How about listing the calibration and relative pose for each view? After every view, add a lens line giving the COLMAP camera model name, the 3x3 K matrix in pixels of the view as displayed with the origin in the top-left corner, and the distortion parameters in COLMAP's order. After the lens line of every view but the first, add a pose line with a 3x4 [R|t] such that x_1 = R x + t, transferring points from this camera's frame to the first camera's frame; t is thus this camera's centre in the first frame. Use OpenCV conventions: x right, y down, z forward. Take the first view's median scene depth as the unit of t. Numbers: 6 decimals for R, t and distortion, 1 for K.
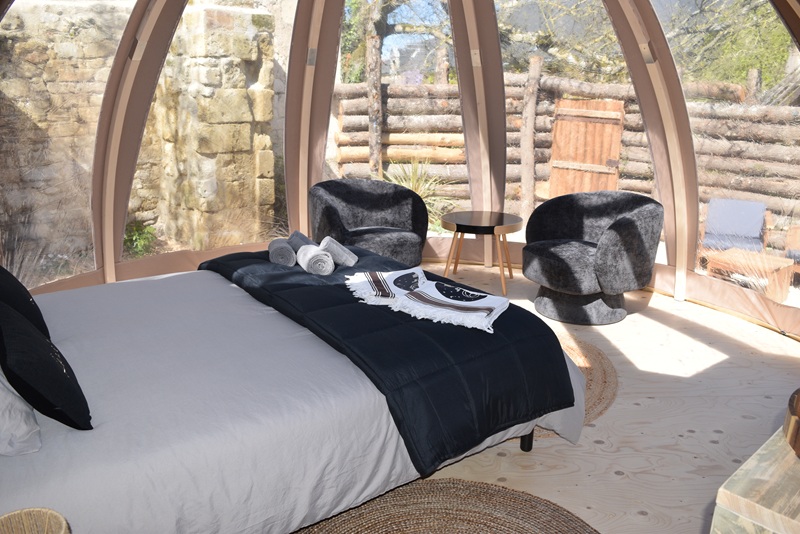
lens RADIAL K [[629.5, 0, 399.9], [0, 629.5, 268.0], [0, 0, 1]] dist [-0.081577, 0.010969]
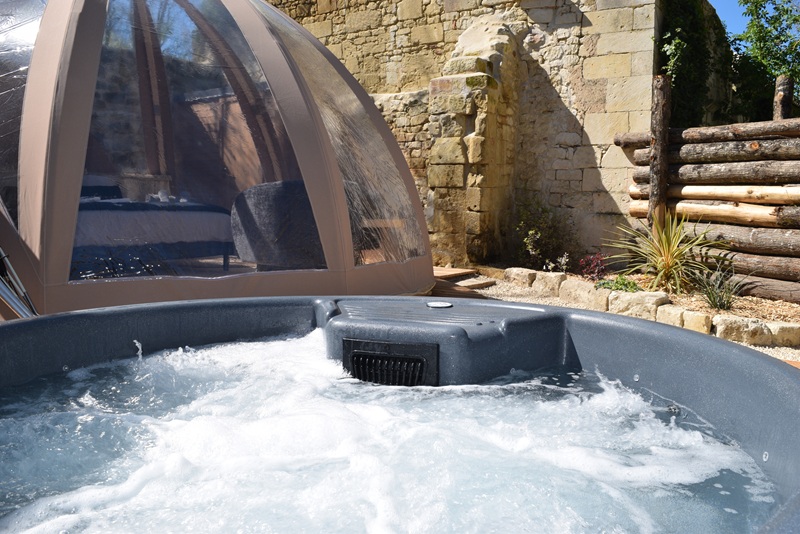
lens RADIAL K [[629.5, 0, 398.7], [0, 629.5, 268.7], [0, 0, 1]] dist [-0.081577, 0.010969]
pose [[0.252008, 0.089925, -0.963538, 0.933814], [-0.274593, 0.961394, 0.017906, -0.023959], [0.927949, 0.260069, 0.266972, 0.610816]]
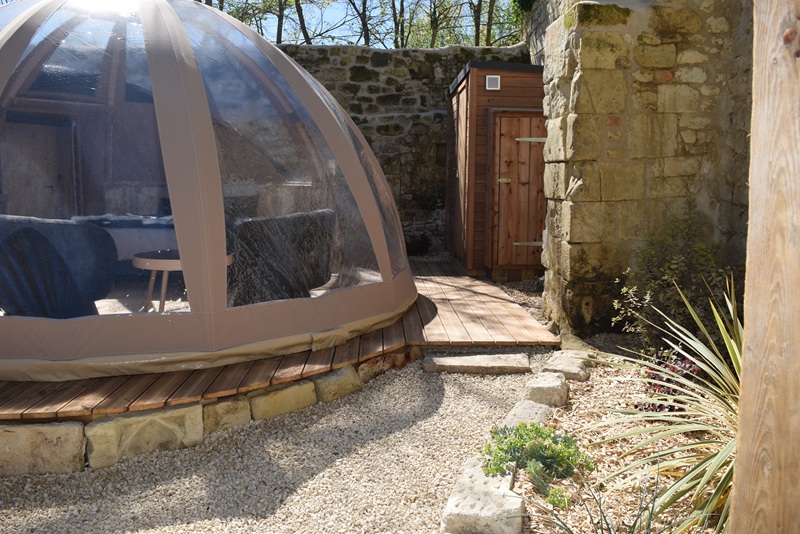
lens RADIAL K [[629.5, 0, 402.6], [0, 629.5, 269.0], [0, 0, 1]] dist [-0.081577, 0.010969]
pose [[-0.649099, 0.089360, -0.755437, 0.448346], [-0.222784, 0.927202, 0.301102, -0.295888], [0.727350, 0.363745, -0.581938, 1.339128]]
